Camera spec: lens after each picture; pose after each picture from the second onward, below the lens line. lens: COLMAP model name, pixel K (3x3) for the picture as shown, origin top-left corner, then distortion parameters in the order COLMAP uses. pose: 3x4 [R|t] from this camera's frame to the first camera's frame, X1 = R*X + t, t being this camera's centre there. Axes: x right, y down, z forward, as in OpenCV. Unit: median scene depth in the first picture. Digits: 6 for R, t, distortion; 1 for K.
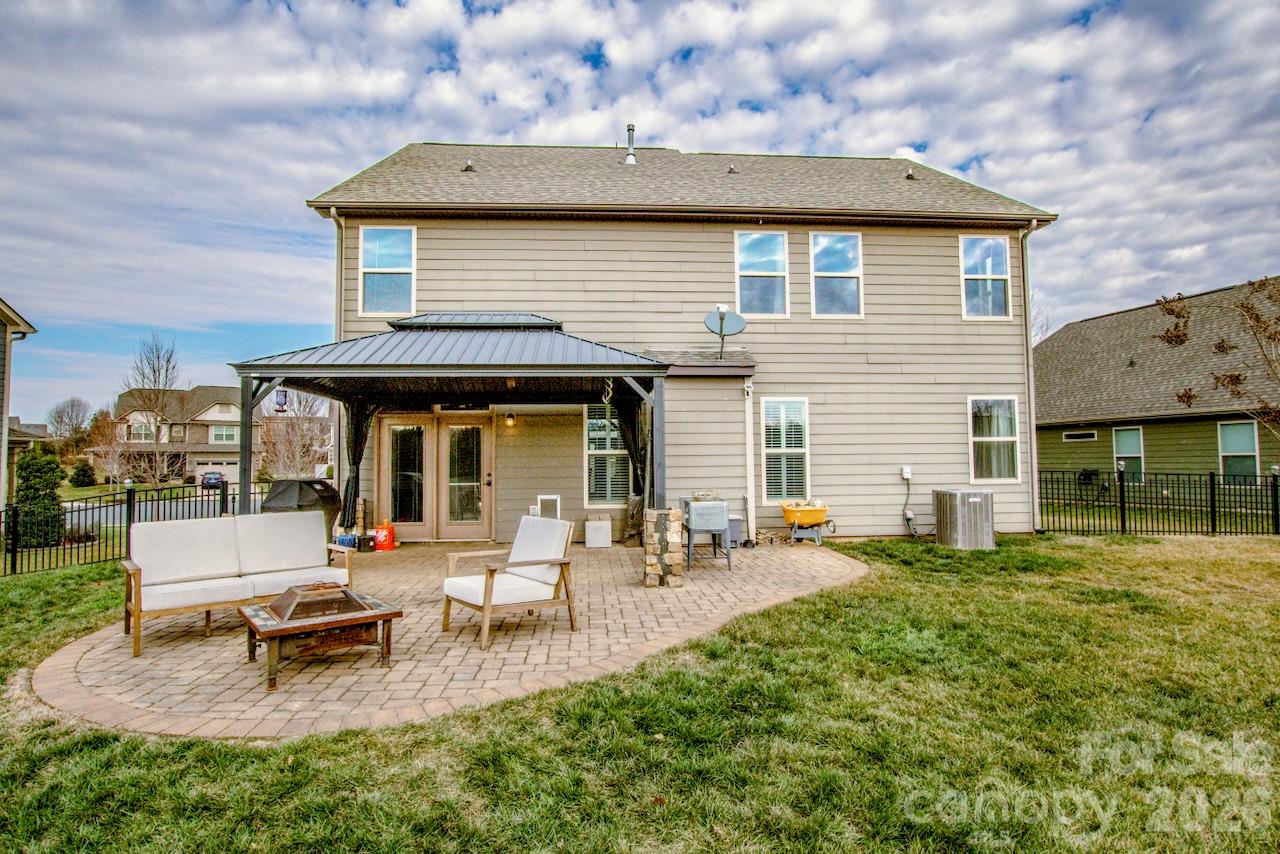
lens RADIAL K [[655.9, 0, 634.2], [0, 655.9, 429.5], [0, 0, 1]] dist [-0.016556, -0.000297]
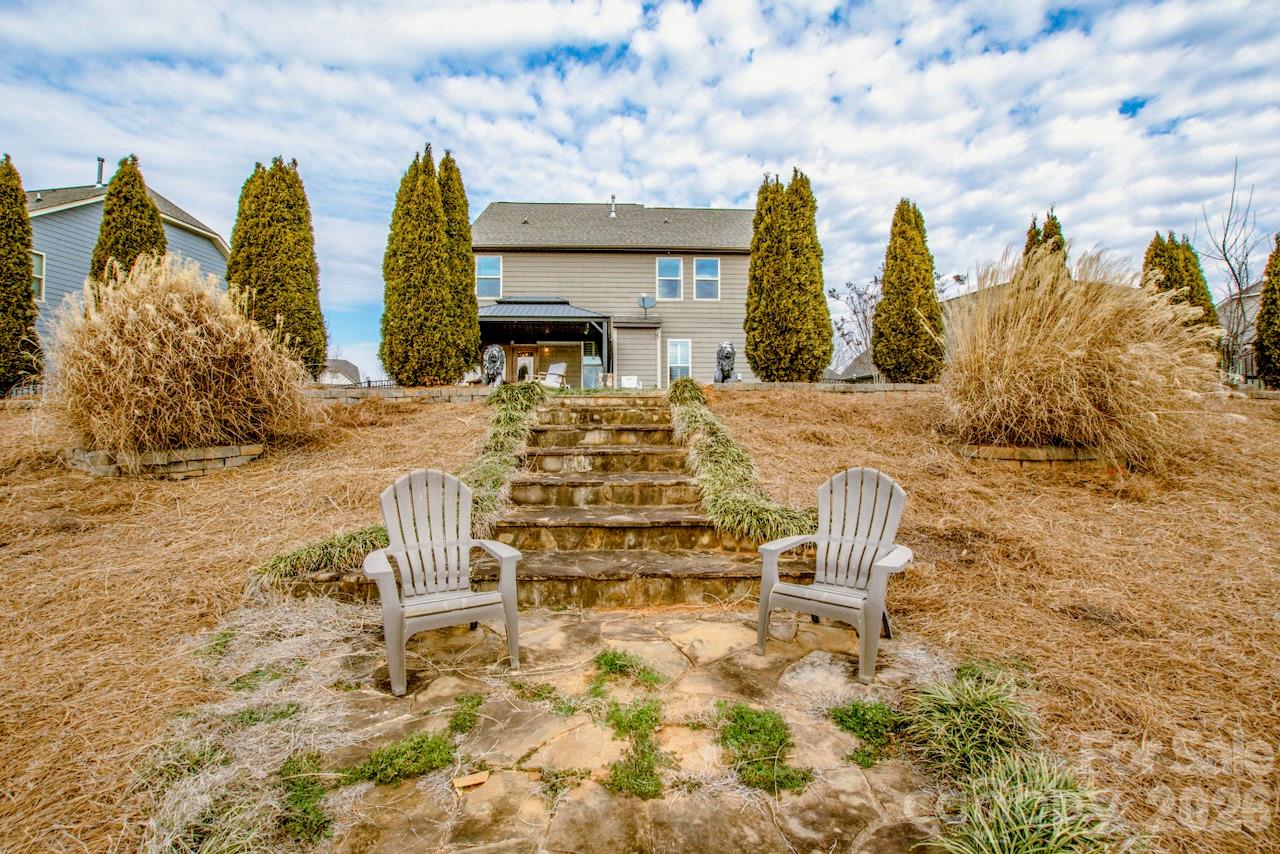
lens RADIAL K [[572.0, 0, 637.9], [0, 572.0, 429.0], [0, 0, 1]] dist [-0.028425, 0.000527]
pose [[0.999514, 0.009365, -0.029732, 0.158394], [-0.008207, 0.999212, 0.038835, 0.166763], [0.030072, -0.038572, 0.998803, -0.821493]]
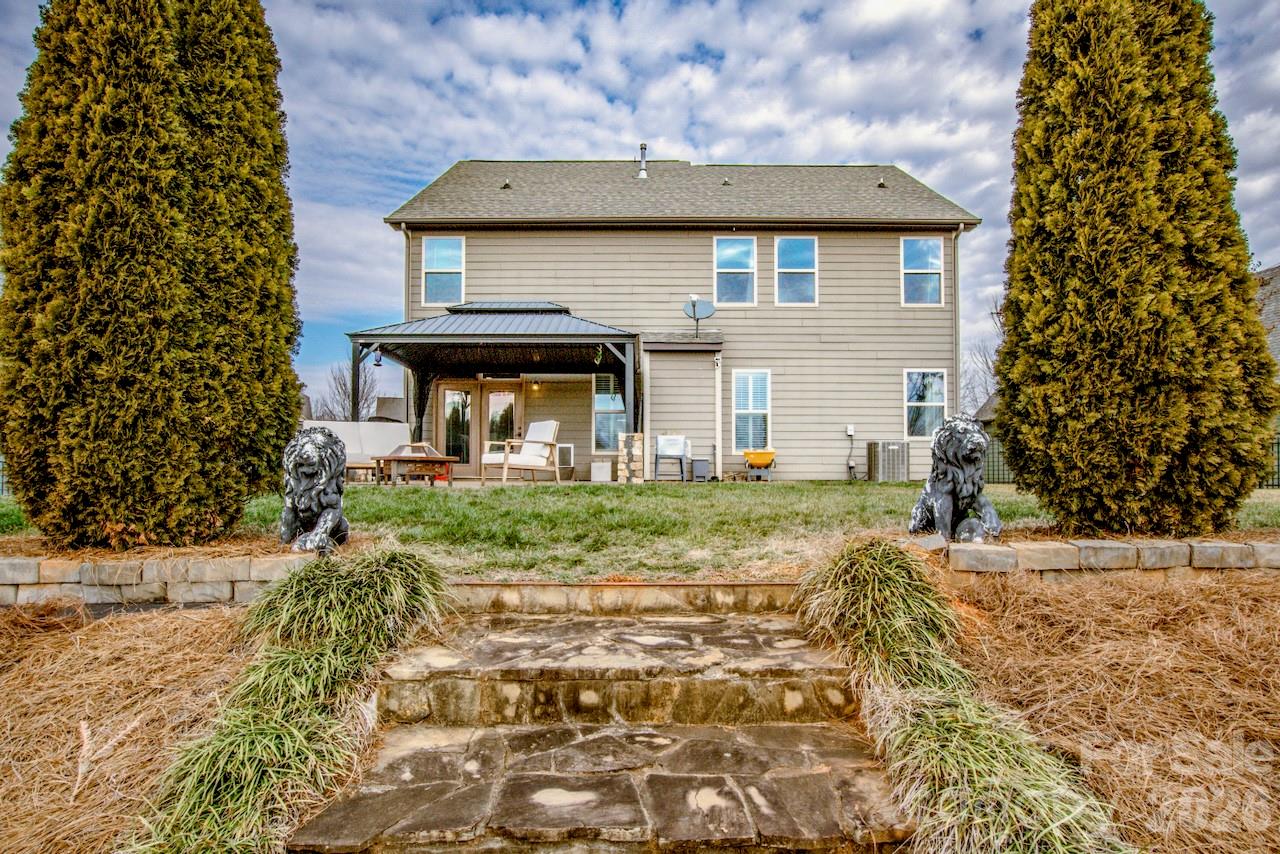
lens RADIAL K [[716.3, 0, 644.0], [0, 716.3, 458.5], [0, 0, 1]] dist [-0.012828, 0.002349]
pose [[0.997430, 0.009582, -0.071004, 0.125221], [-0.007904, 0.999684, 0.023867, 0.092861], [0.071211, -0.023245, 0.997190, -0.397722]]
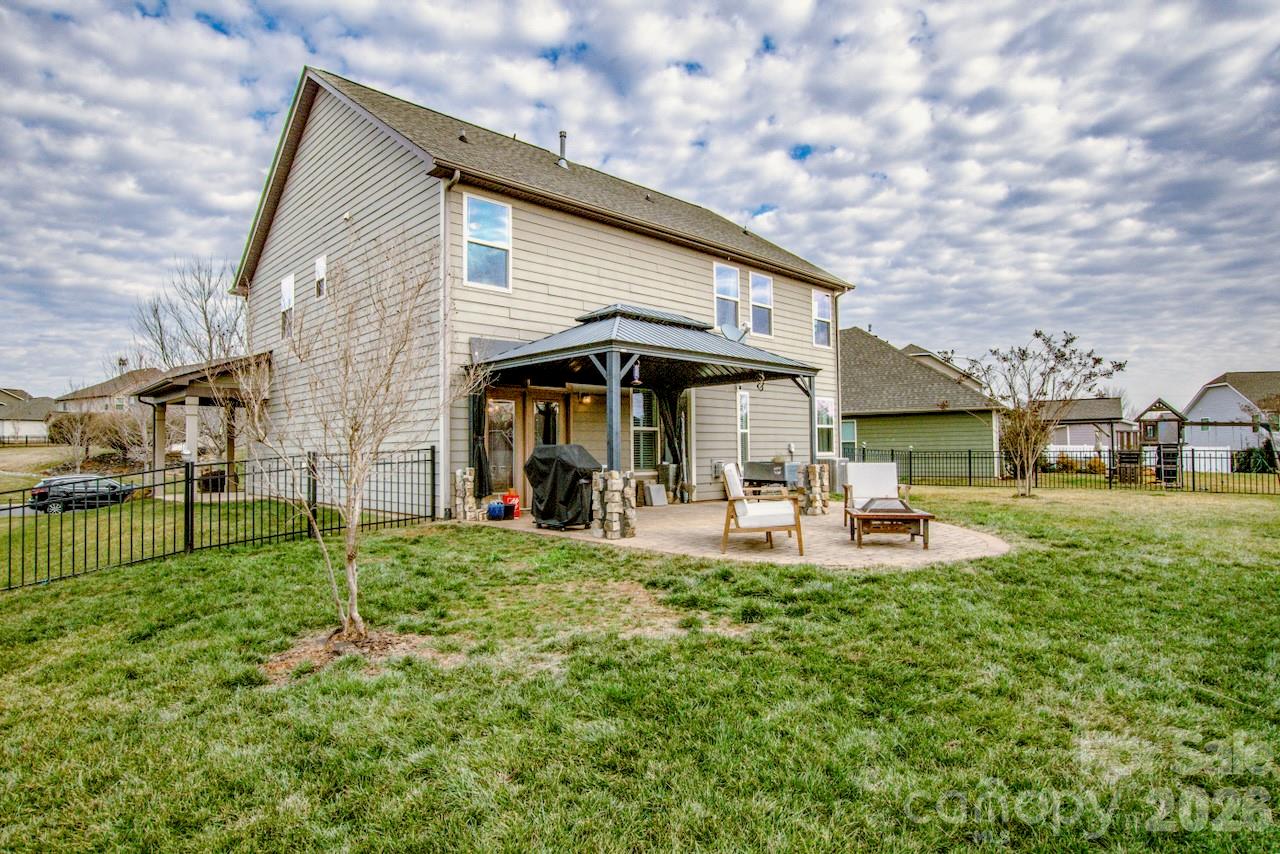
lens RADIAL K [[716.3, 0, 620.2], [0, 716.3, 418.2], [0, 0, 1]] dist [-0.012828, 0.002349]
pose [[0.763456, 0.030876, 0.645122, -0.917412], [-0.025637, 0.999518, -0.017498, 0.038810], [-0.645351, -0.003180, 0.763879, 0.029516]]
